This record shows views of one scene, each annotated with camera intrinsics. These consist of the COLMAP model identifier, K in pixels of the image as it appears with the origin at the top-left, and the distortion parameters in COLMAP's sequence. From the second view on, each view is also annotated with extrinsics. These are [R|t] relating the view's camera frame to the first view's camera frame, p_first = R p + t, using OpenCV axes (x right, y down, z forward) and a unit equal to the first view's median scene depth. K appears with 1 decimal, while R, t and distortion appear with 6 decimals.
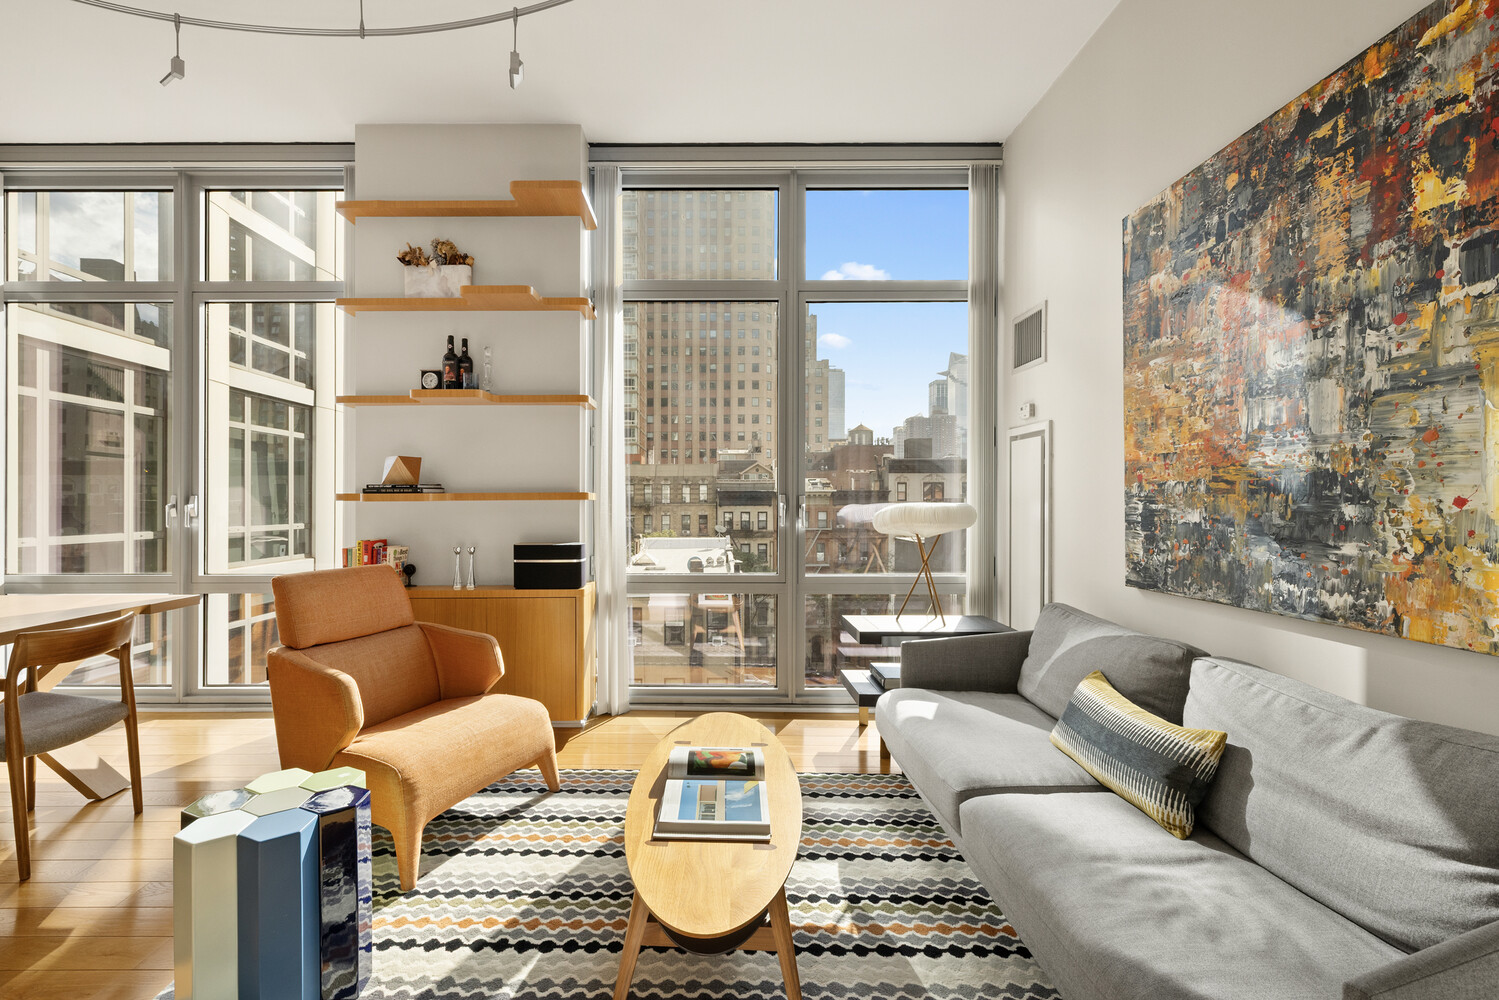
lens RADIAL K [[654.5, 0, 702.6], [0, 654.5, 493.6], [0, 0, 1]] dist [0.002087, 0.000253]
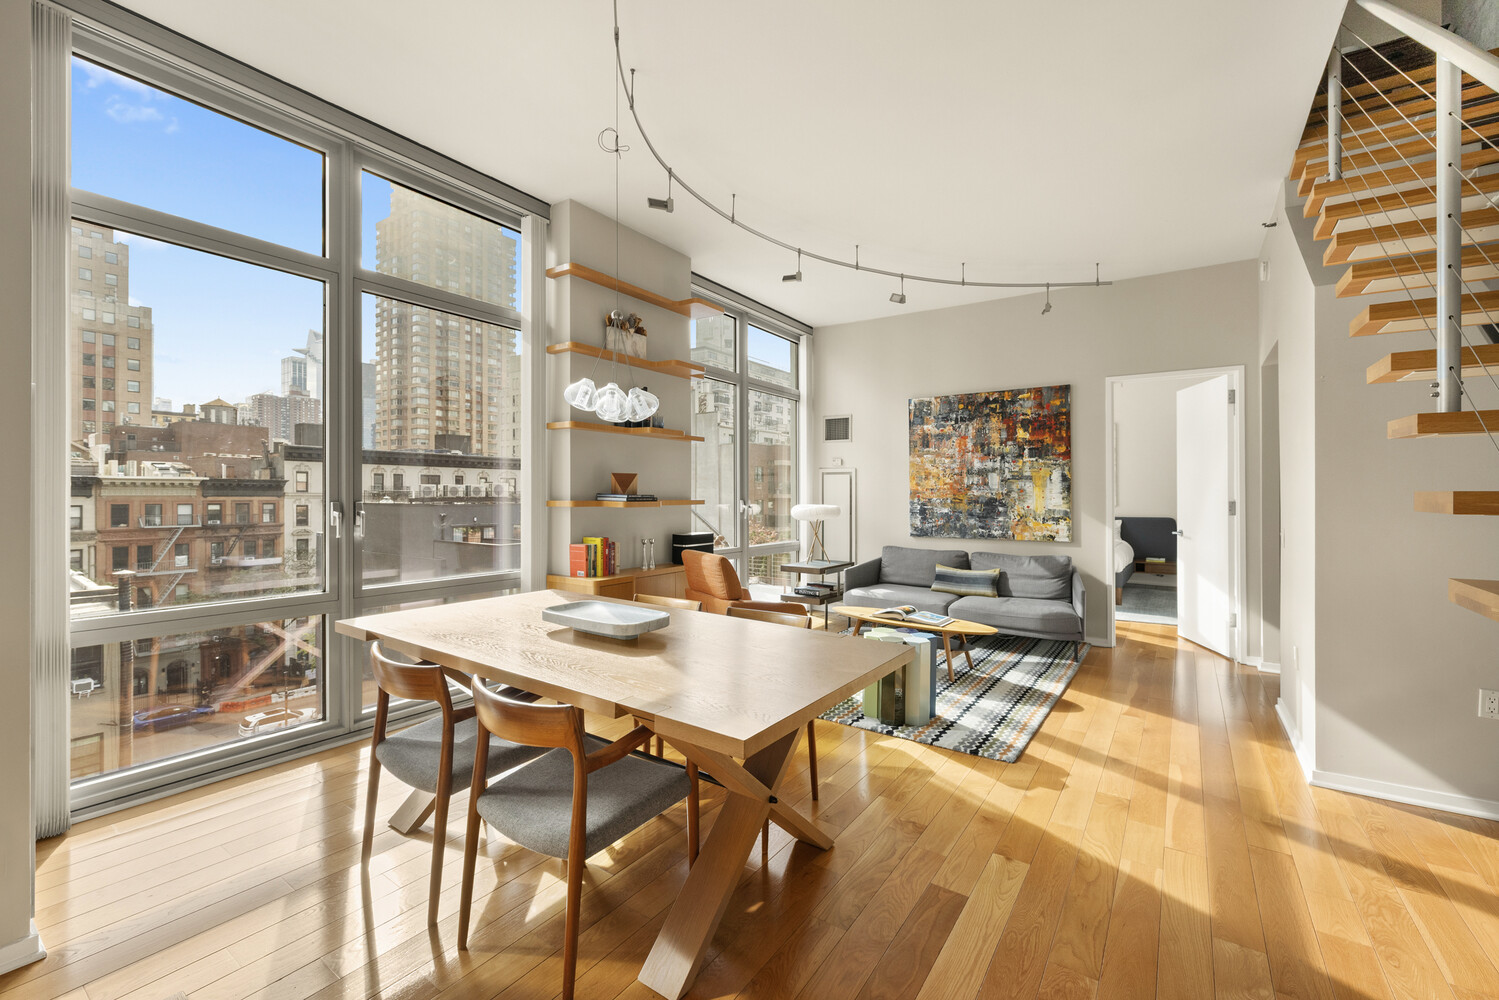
lens RADIAL K [[622.5, 0, 749.4], [0, 622.5, 475.6], [0, 0, 1]] dist [0.000530, 0.000037]
pose [[0.560697, 0.030745, 0.827450, -1.880957], [-0.017822, 0.999527, -0.025062, -0.033147], [-0.827829, -0.000695, 0.560980, 0.116974]]
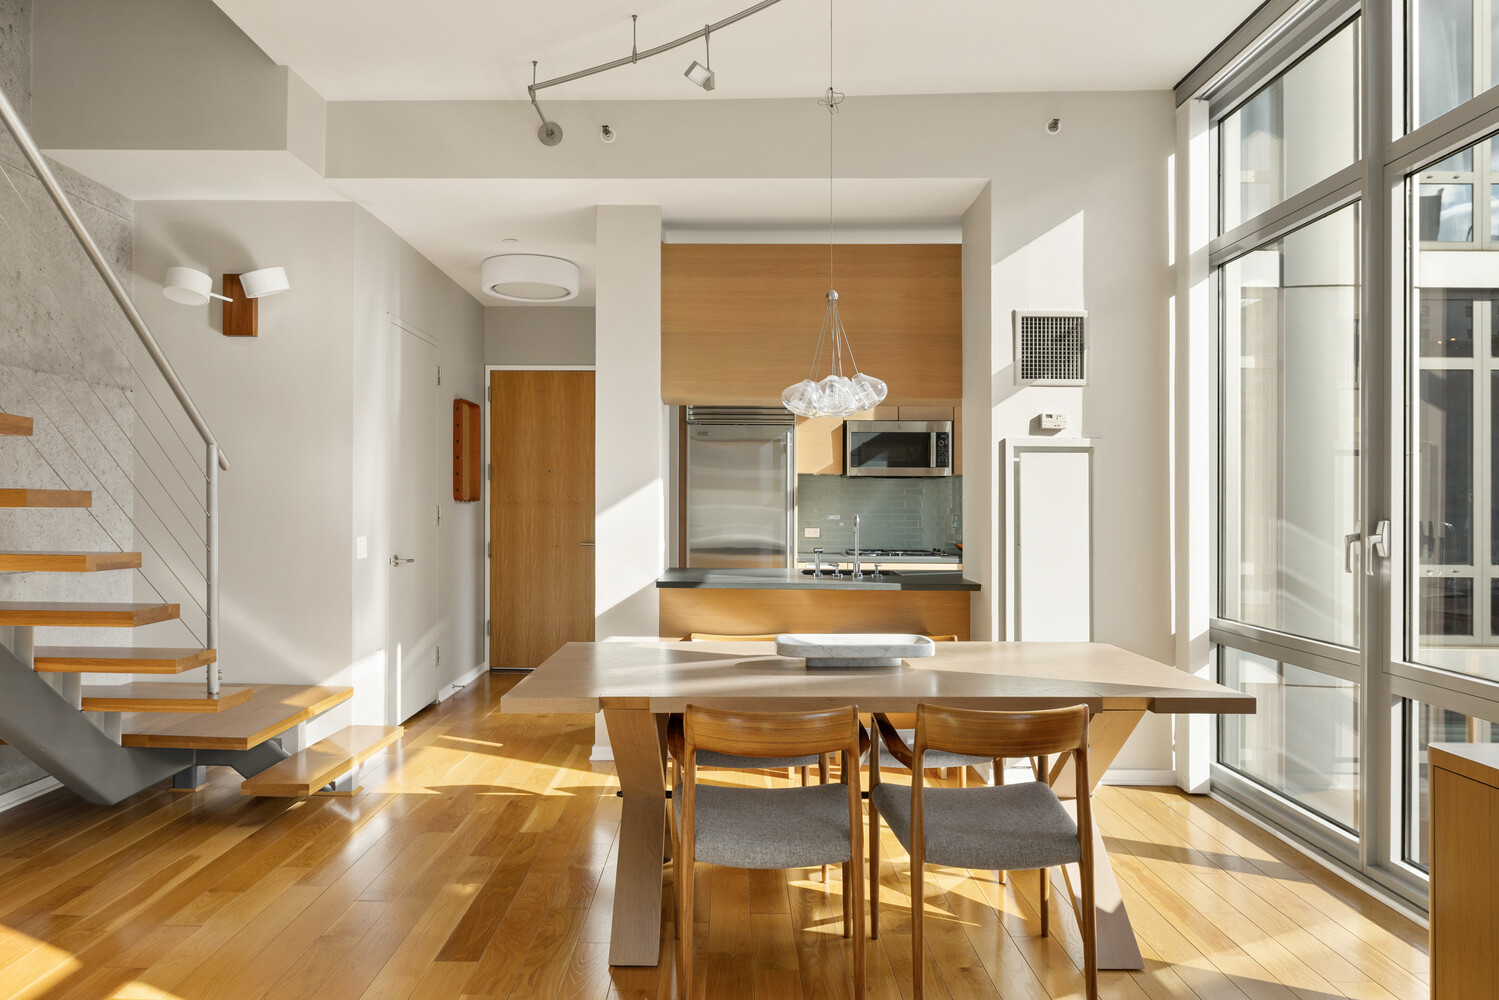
lens RADIAL K [[954.7, 0, 749.5], [0, 954.7, 500.0], [0, 0, 1]] dist [0.006093, 0.001194]
pose [[-0.008916, -0.001187, -0.999960, 0.090476], [0.006158, 0.999980, -0.001242, -0.022414], [0.999941, -0.006169, -0.008908, 0.604858]]
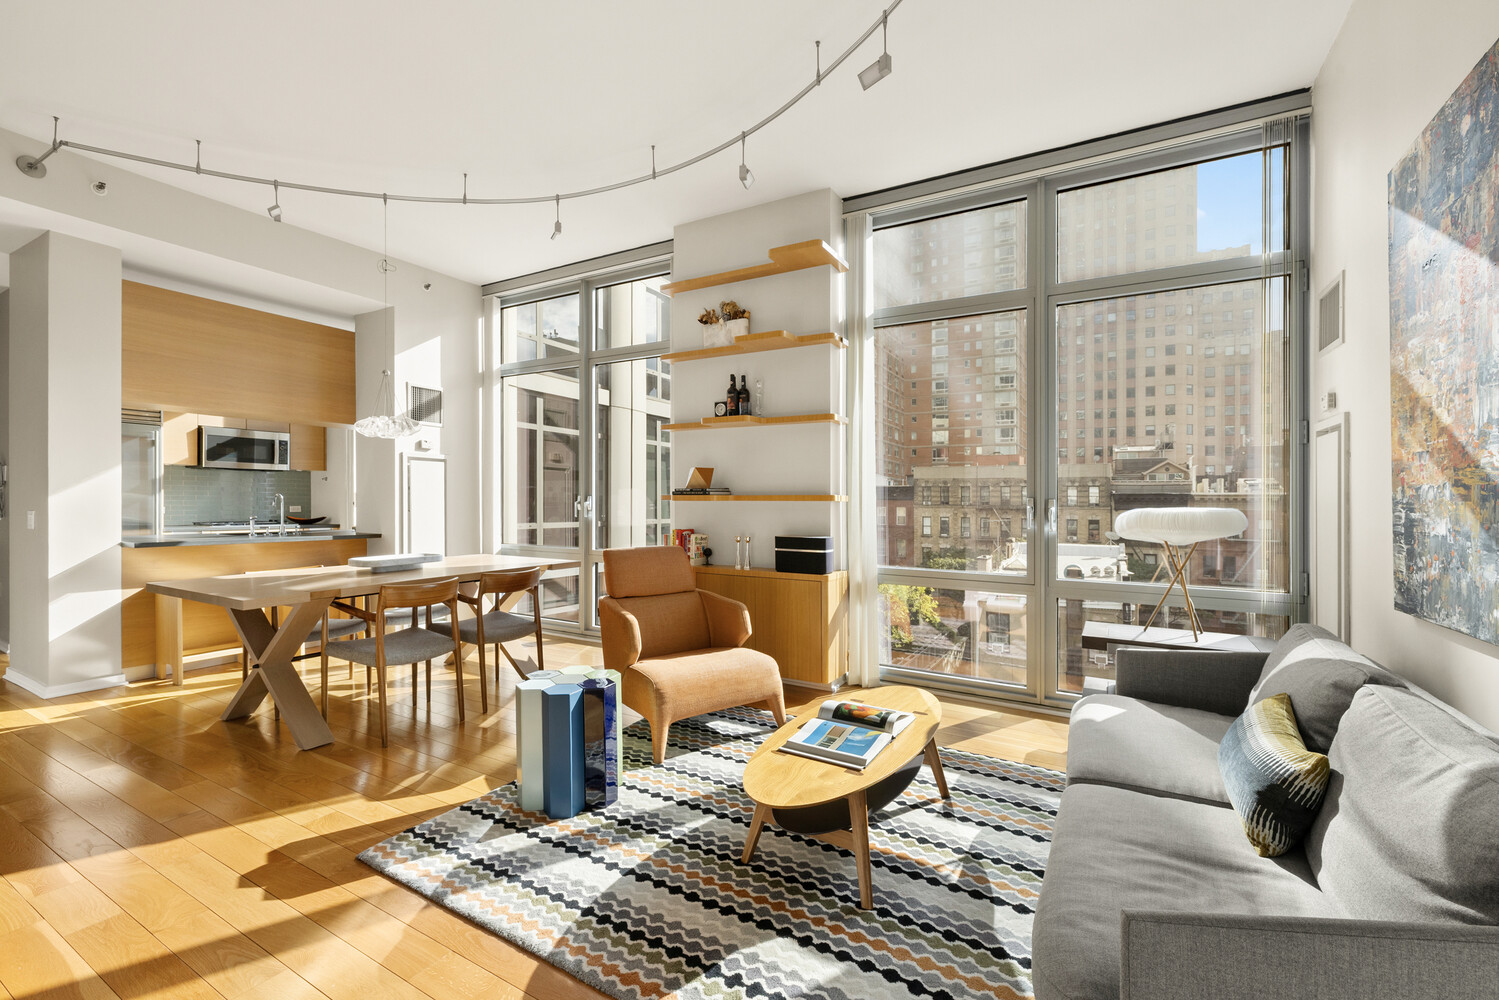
lens RADIAL K [[640.2, 0, 749.5], [0, 640.2, 500.0], [0, 0, 1]] dist [-0.000429, 0.000025]
pose [[0.873359, 0.008624, -0.487001, 0.335990], [-0.005063, 0.999950, 0.008628, -0.002657], [0.487051, -0.005069, 0.873359, -0.123301]]
